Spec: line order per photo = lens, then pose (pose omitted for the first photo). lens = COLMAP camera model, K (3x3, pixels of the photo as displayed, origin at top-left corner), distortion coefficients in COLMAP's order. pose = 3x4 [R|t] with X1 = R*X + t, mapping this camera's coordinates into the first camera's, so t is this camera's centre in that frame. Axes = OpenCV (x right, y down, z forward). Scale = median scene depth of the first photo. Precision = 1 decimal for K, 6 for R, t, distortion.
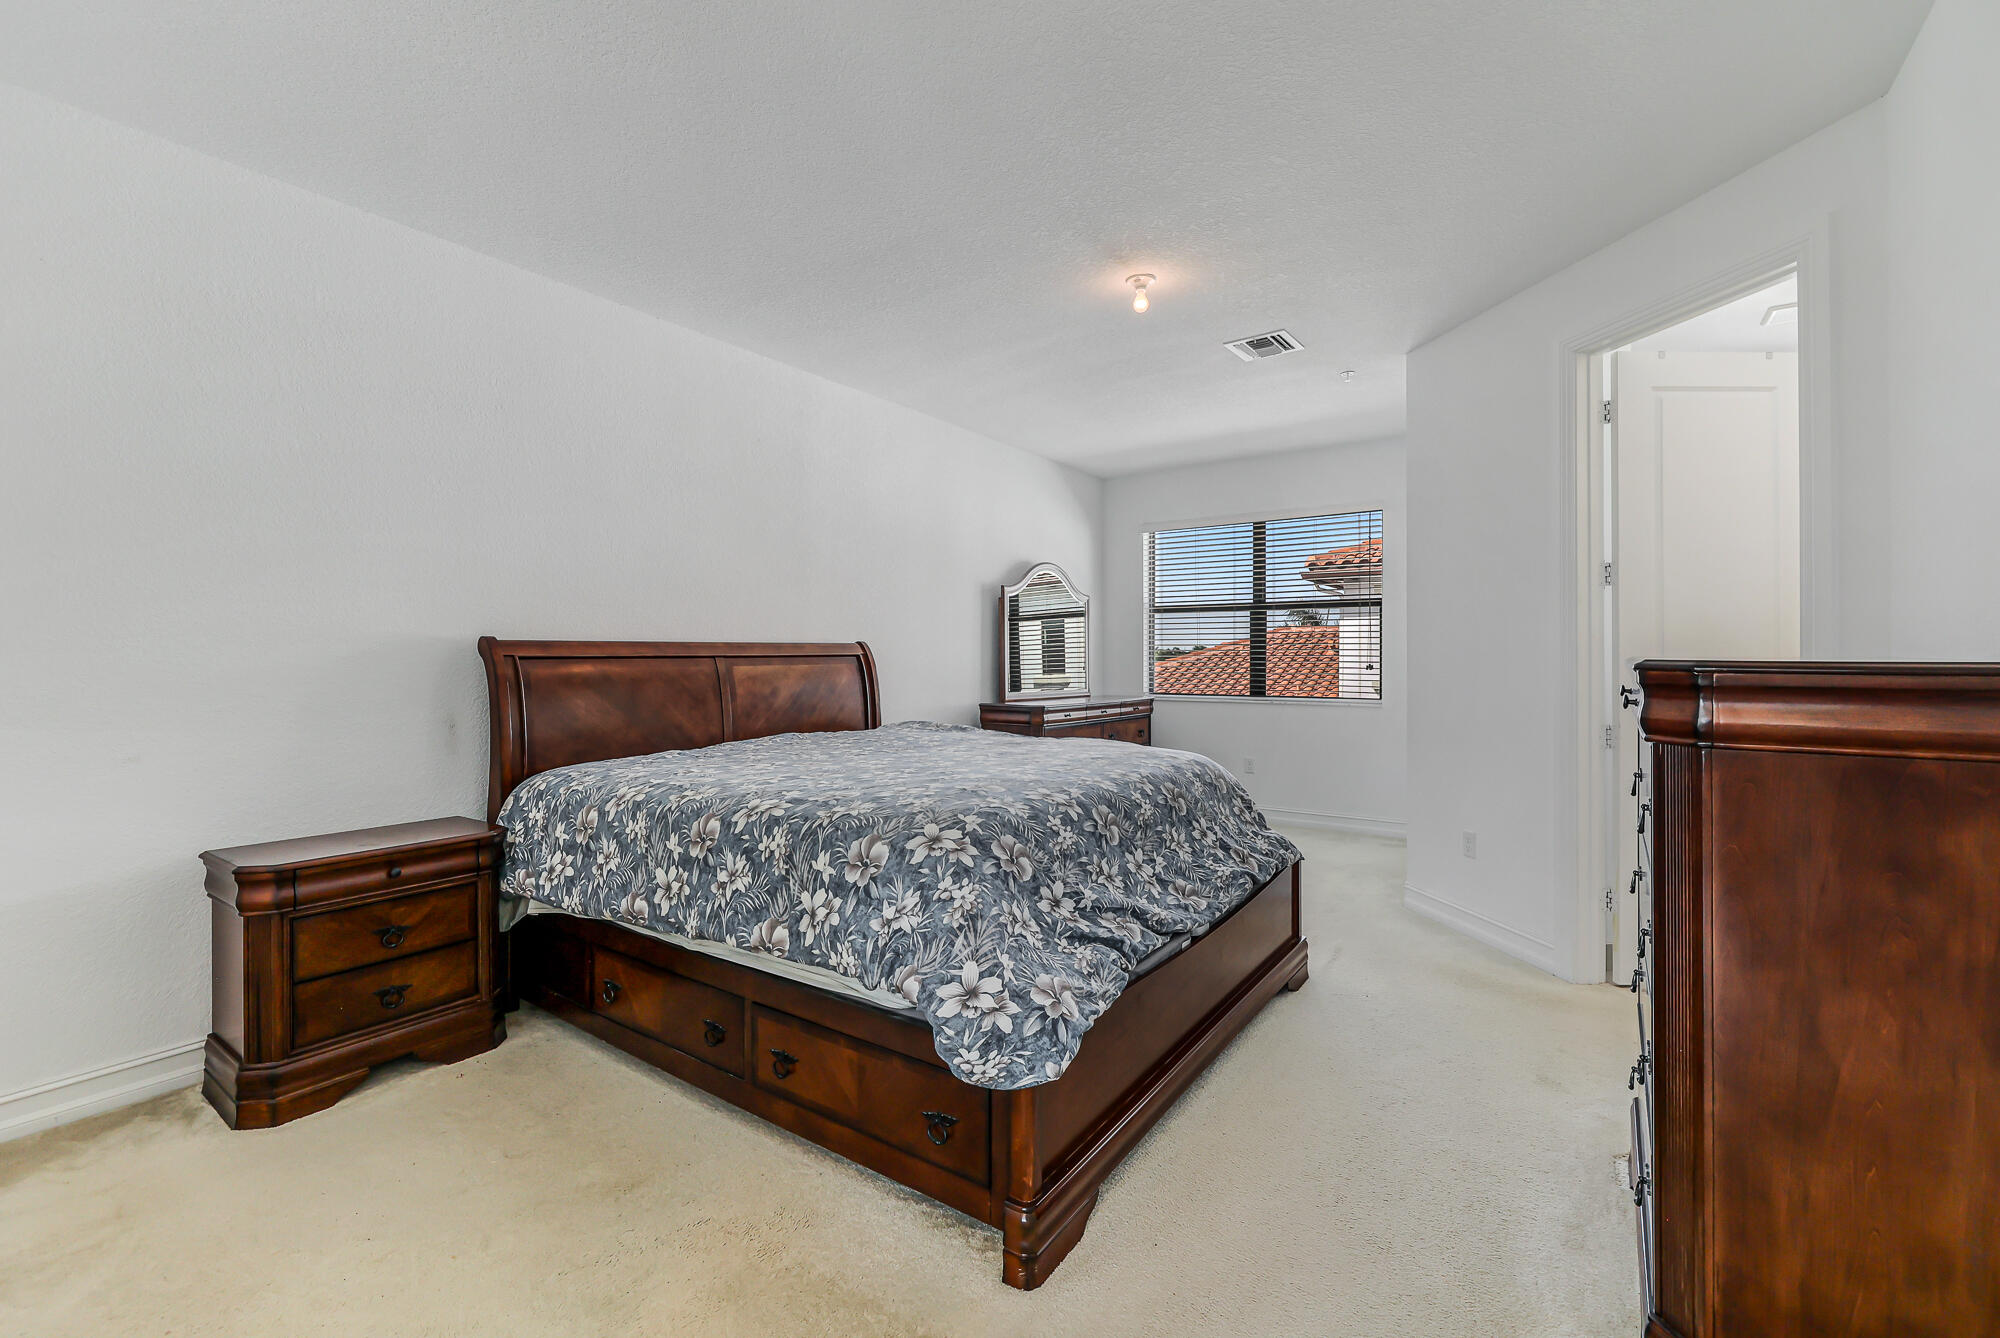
lens RADIAL K [[851.5, 0, 979.7], [0, 851.5, 652.8], [0, 0, 1]] dist [0.000438, 0.000581]
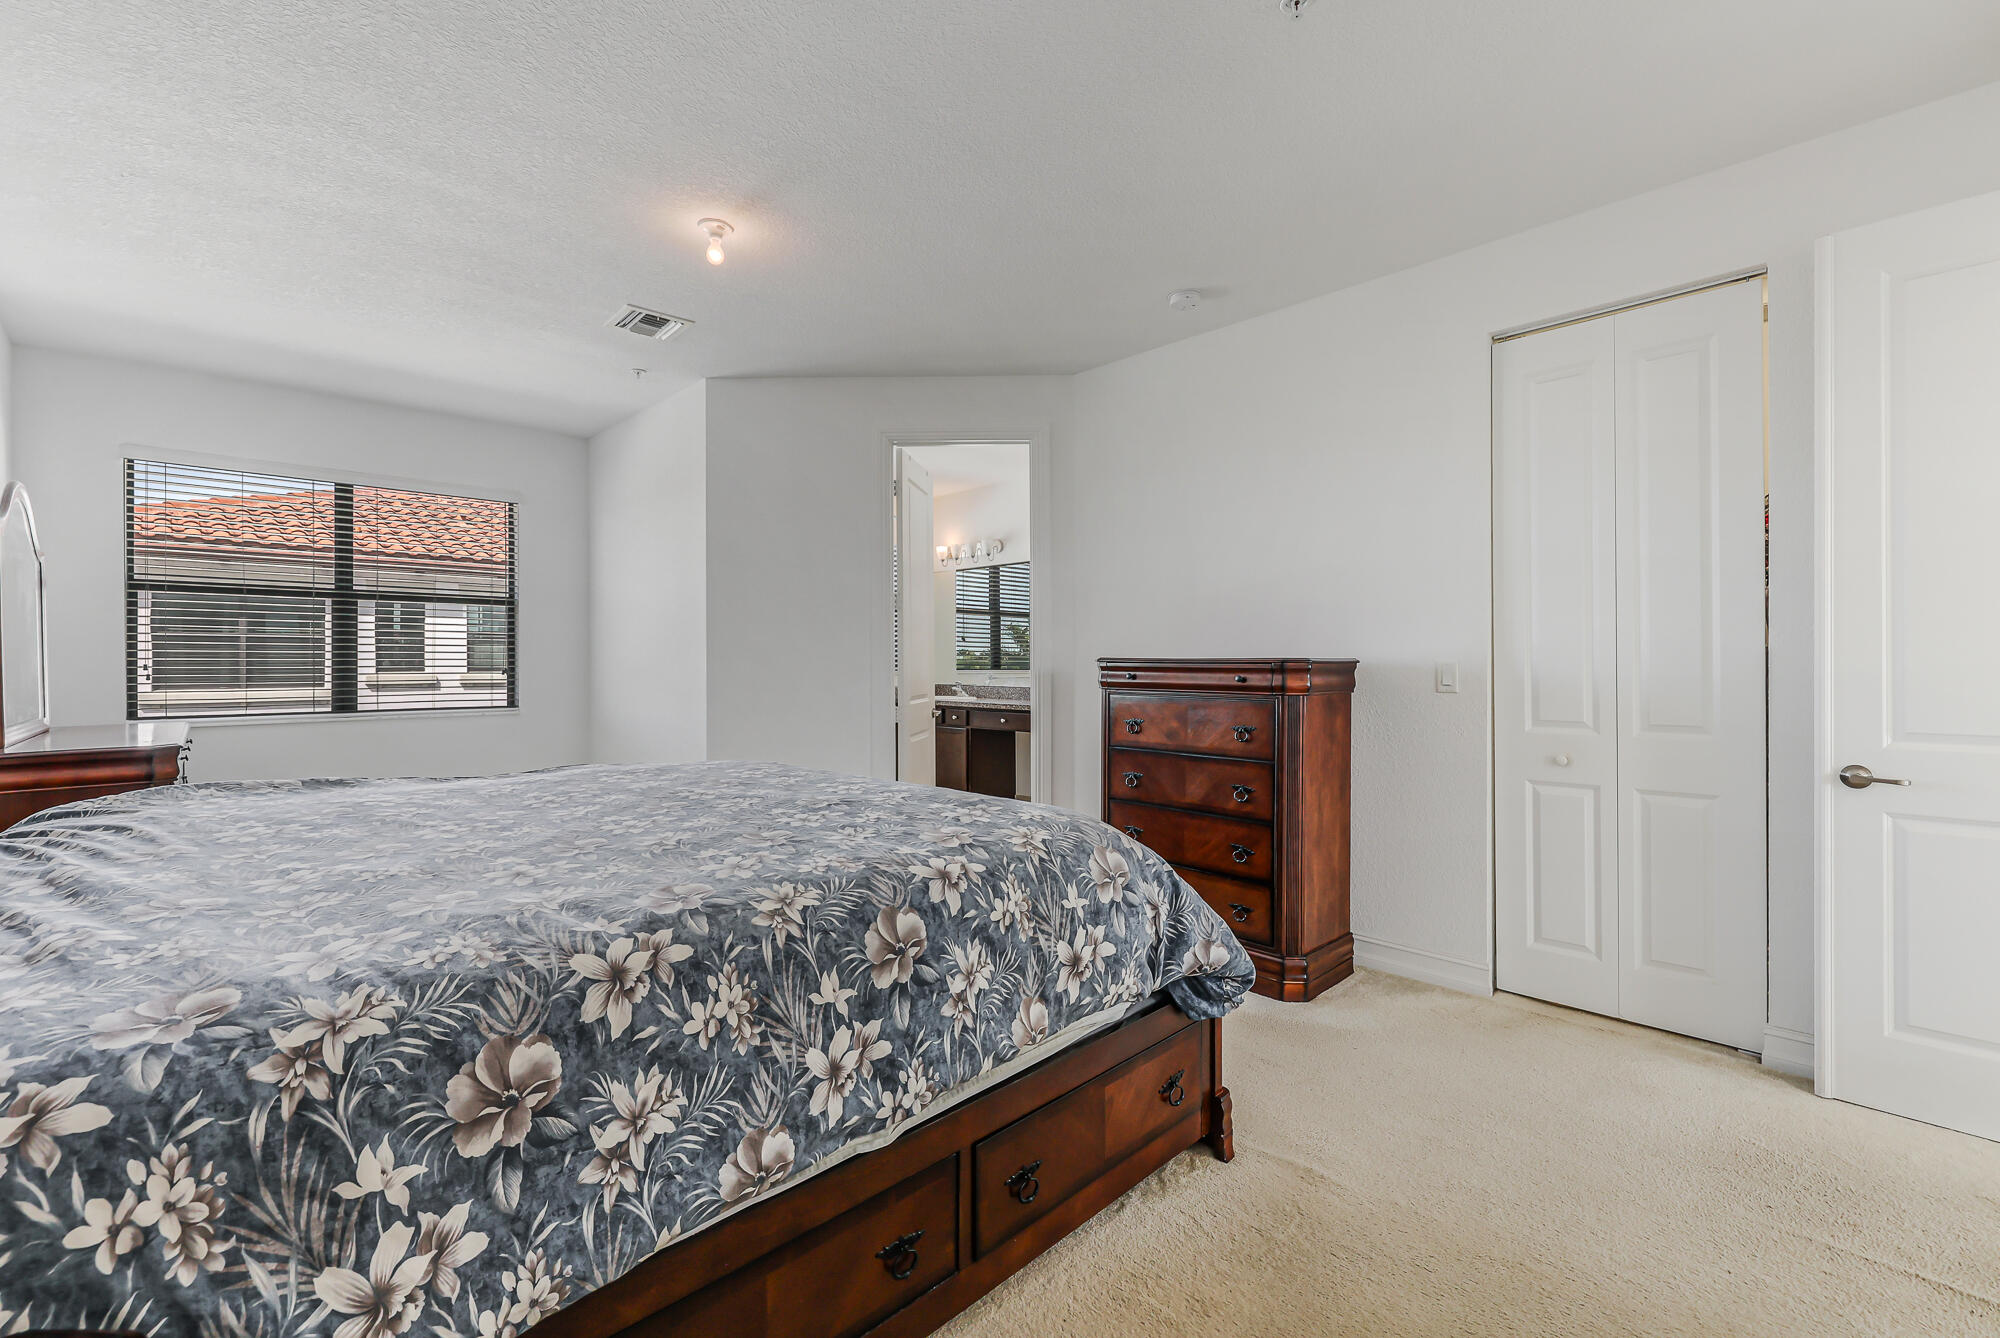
lens RADIAL K [[851.5, 0, 979.7], [0, 851.5, 652.8], [0, 0, 1]] dist [0.000438, 0.000581]
pose [[0.189342, 0.005472, 0.981896, -0.825825], [0.000821, 0.999983, -0.005731, 0.006687], [-0.981911, 0.001891, 0.189335, 0.743016]]
